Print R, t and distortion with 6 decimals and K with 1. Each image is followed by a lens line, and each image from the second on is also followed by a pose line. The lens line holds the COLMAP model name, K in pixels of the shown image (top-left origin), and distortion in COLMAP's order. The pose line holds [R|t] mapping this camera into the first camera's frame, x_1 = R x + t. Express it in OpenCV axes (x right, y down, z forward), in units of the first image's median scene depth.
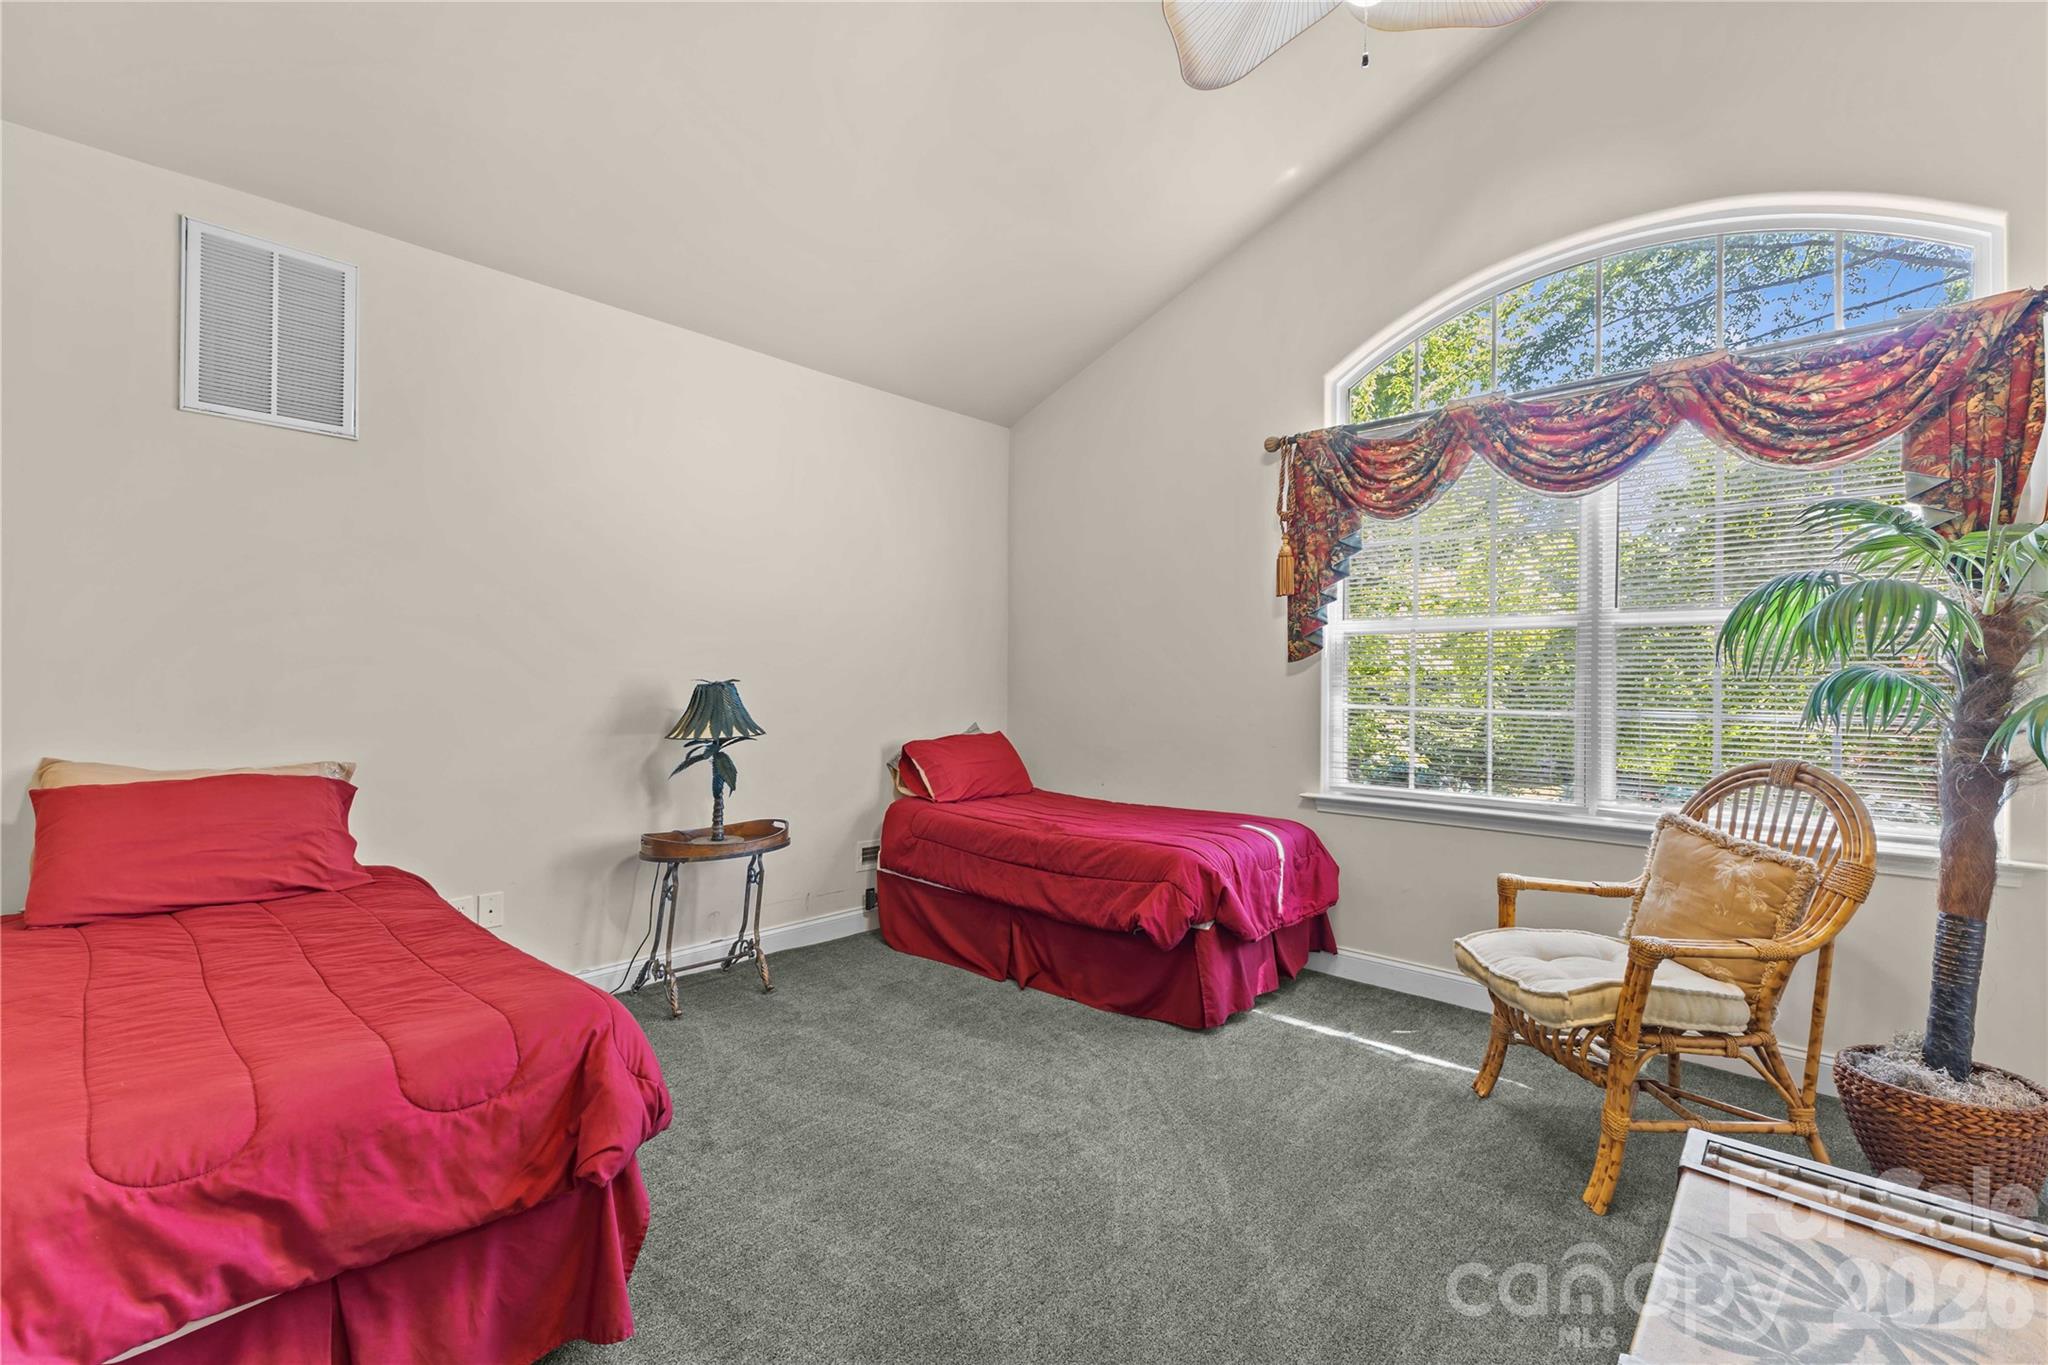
lens RADIAL K [[882.7, 0, 1021.2], [0, 882.7, 677.2], [0, 0, 1]] dist [0.002701, 0.000243]
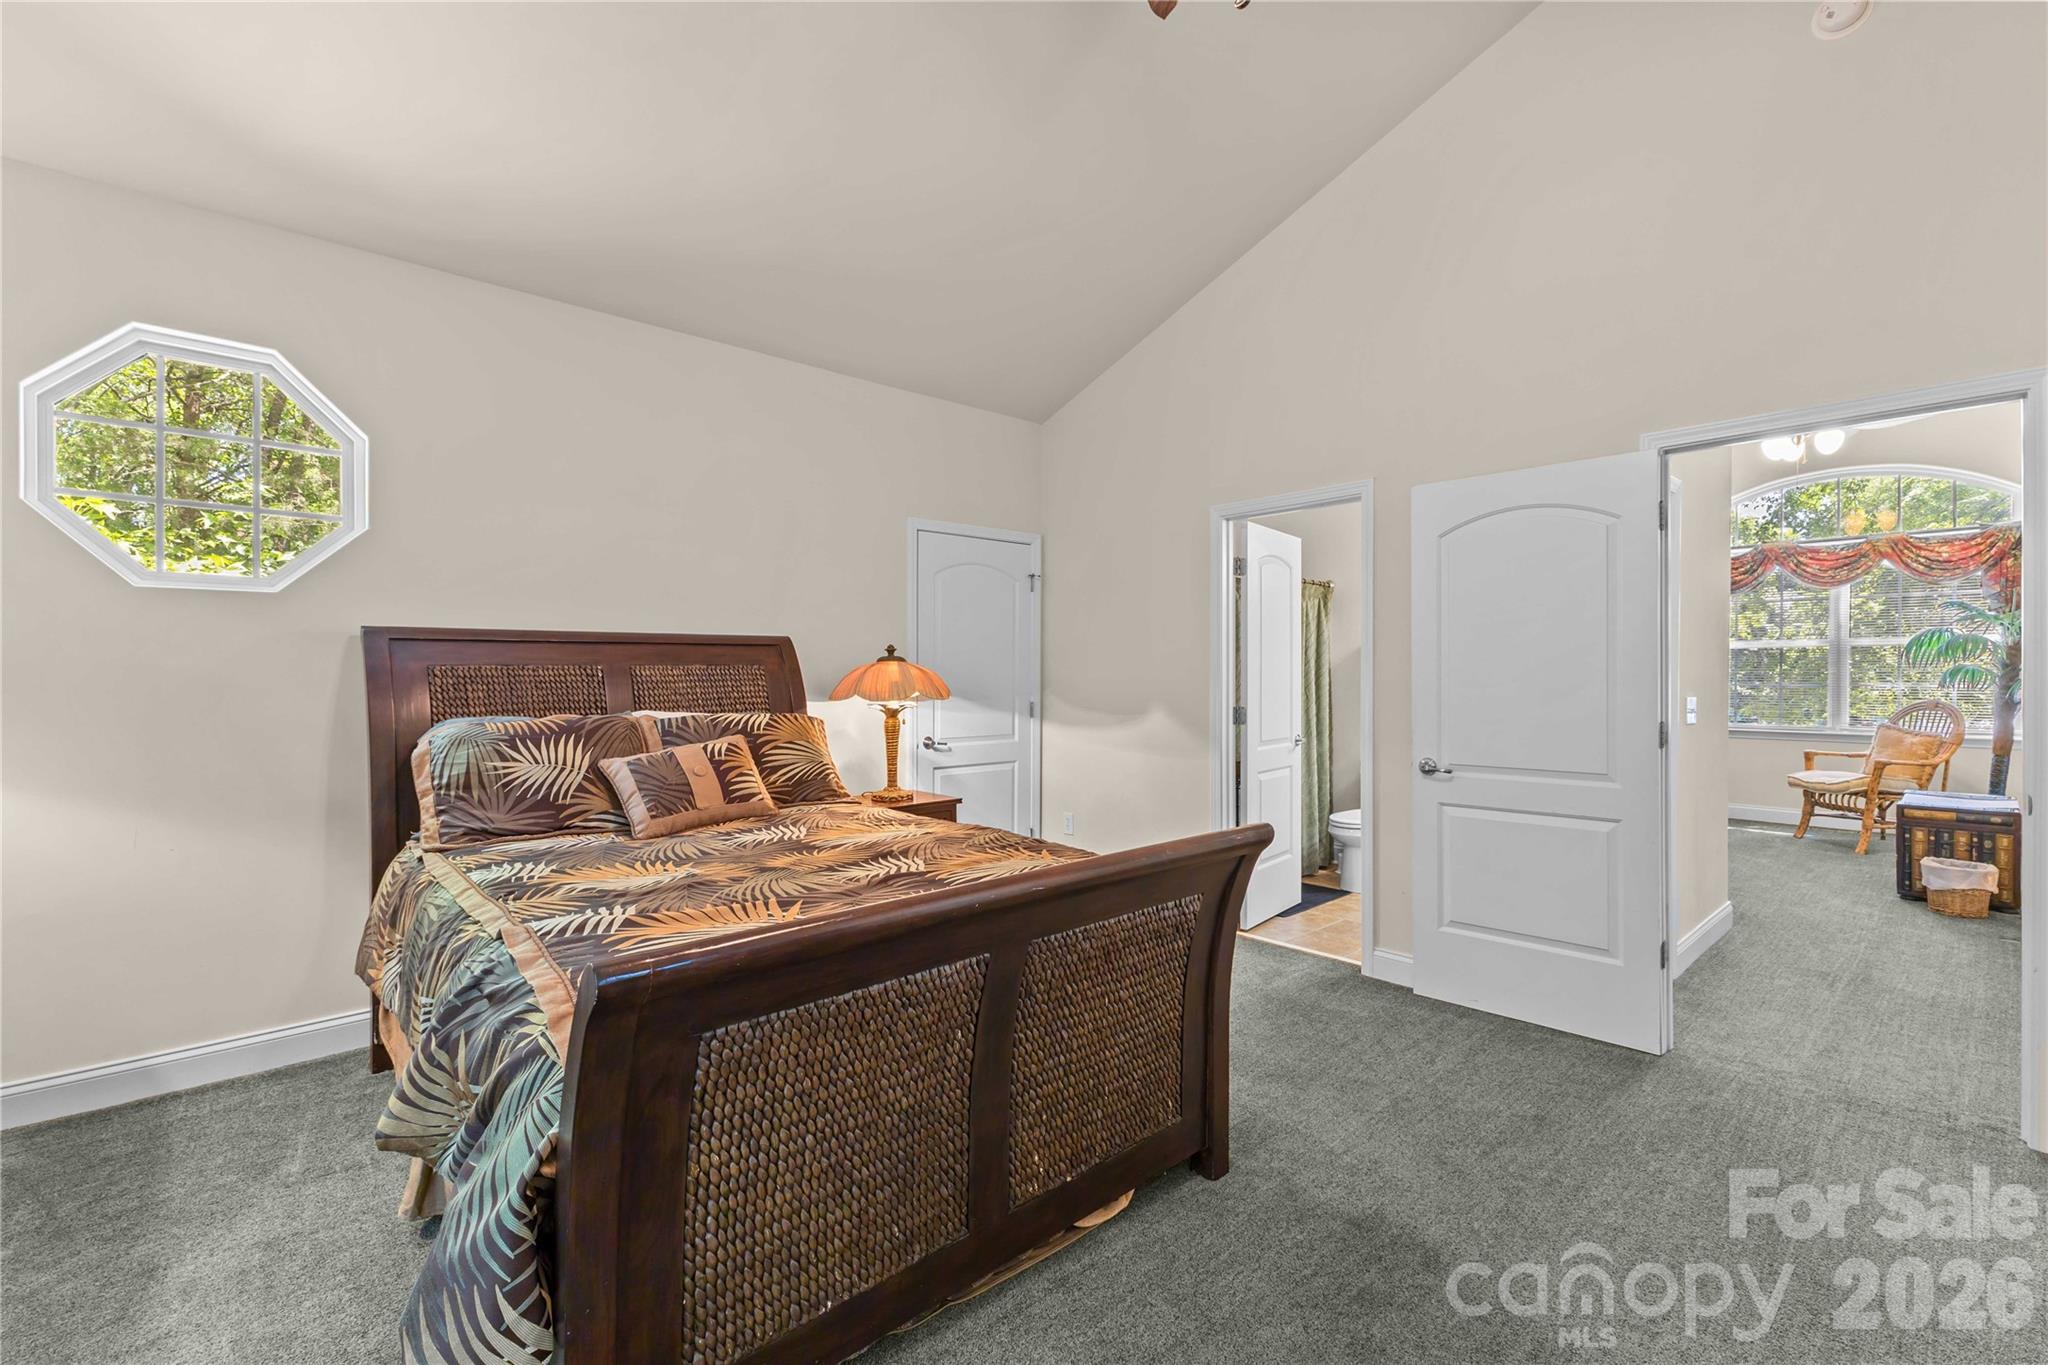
lens RADIAL K [[882.7, 0, 1029.7], [0, 882.7, 679.2], [0, 0, 1]] dist [0.002701, 0.000243]
pose [[0.997879, -0.006678, -0.064752, -1.716438], [0.007514, 0.999891, 0.012682, -0.022925], [0.064660, -0.013142, 0.997821, -1.882524]]
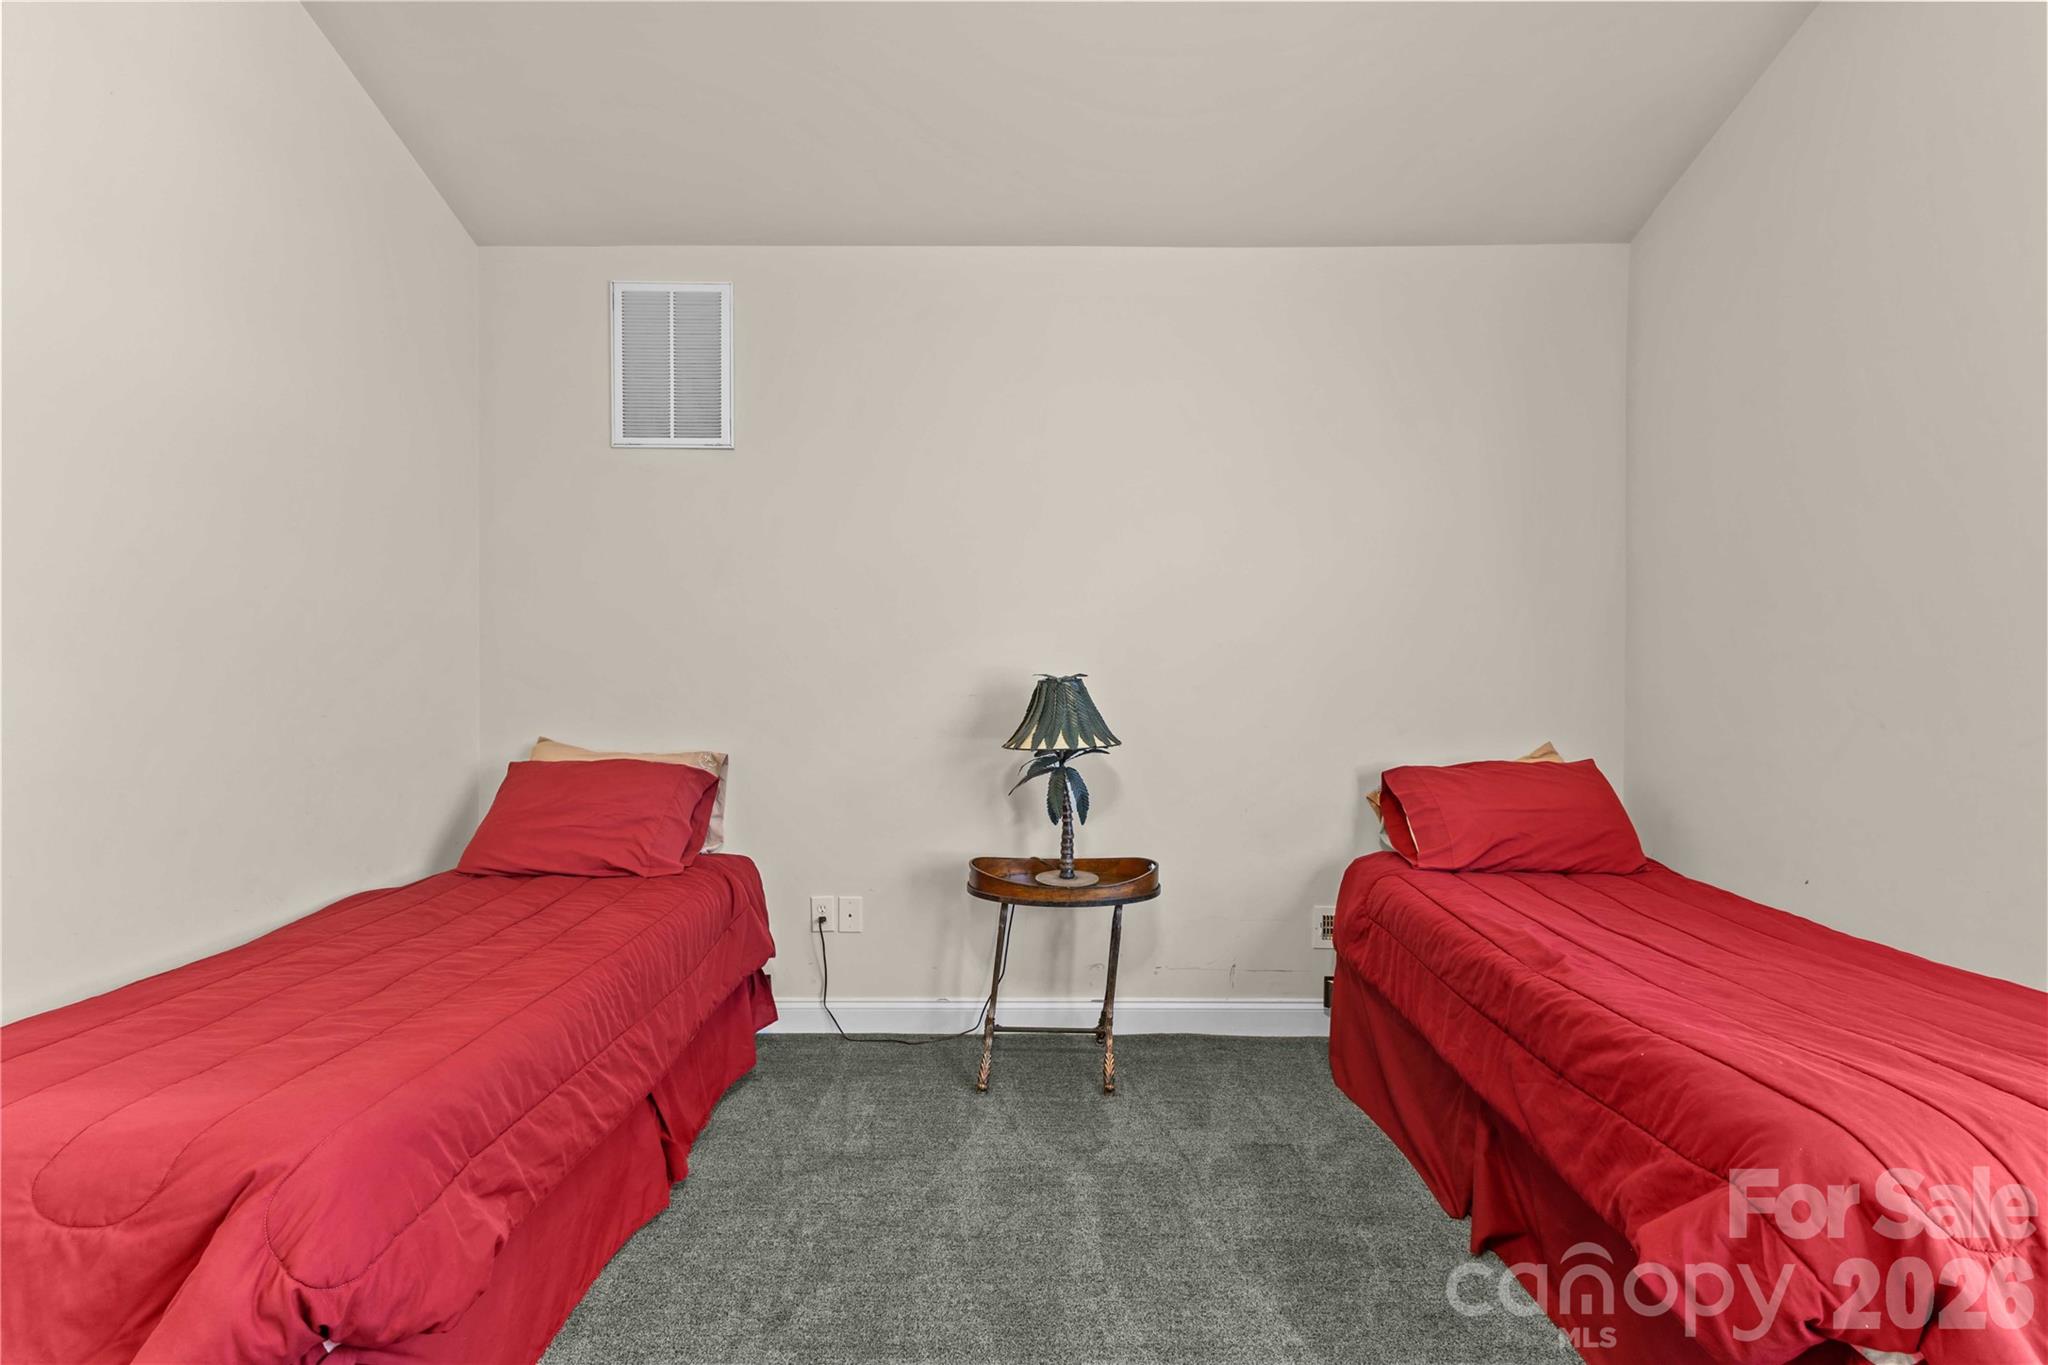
lens RADIAL K [[882.7, 0, 1017.1], [0, 882.7, 673.1], [0, 0, 1]] dist [0.002701, 0.000243]
pose [[0.674947, -0.001609, -0.737865, 0.203885], [0.006667, 0.999970, 0.003918, -0.001052], [0.737836, -0.007564, 0.674937, 0.426799]]
